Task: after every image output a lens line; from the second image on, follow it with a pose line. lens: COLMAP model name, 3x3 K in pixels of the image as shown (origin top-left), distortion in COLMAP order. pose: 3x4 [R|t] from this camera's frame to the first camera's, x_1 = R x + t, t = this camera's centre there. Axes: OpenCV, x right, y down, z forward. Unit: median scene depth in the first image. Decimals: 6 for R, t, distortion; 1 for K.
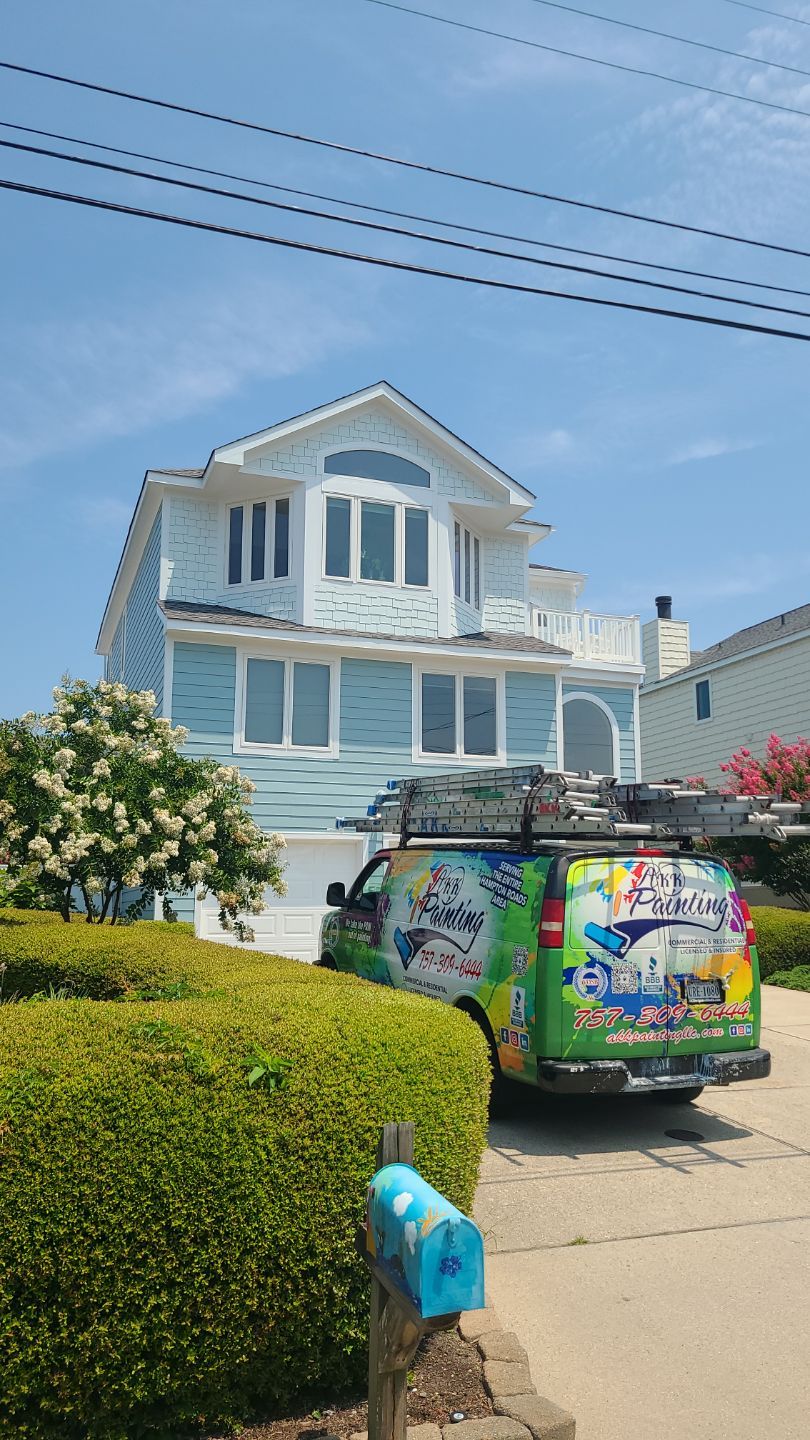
lens RADIAL K [[1123.5, 0, 405.0], [0, 1123.5, 720.0], [0, 0, 1]] dist [0.004694, 0.003201]
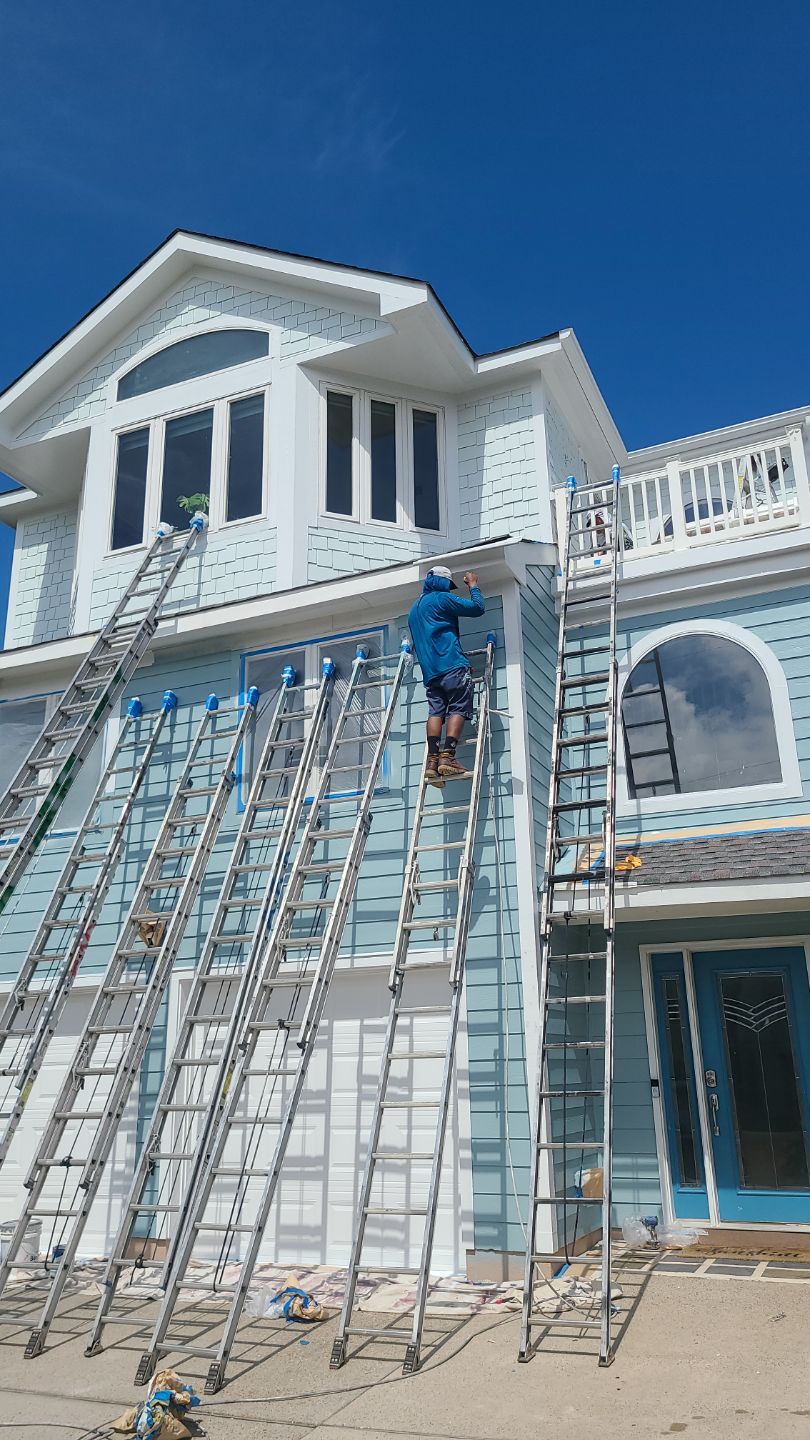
lens RADIAL K [[1069.4, 0, 405.0], [0, 1069.4, 720.0], [0, 0, 1]] dist [0.055451, -0.000173]
pose [[0.723332, -0.234843, -0.649338, 0.404379], [0.141525, 0.970845, -0.193469, 0.098207], [0.675841, 0.048045, 0.735480, 0.667583]]
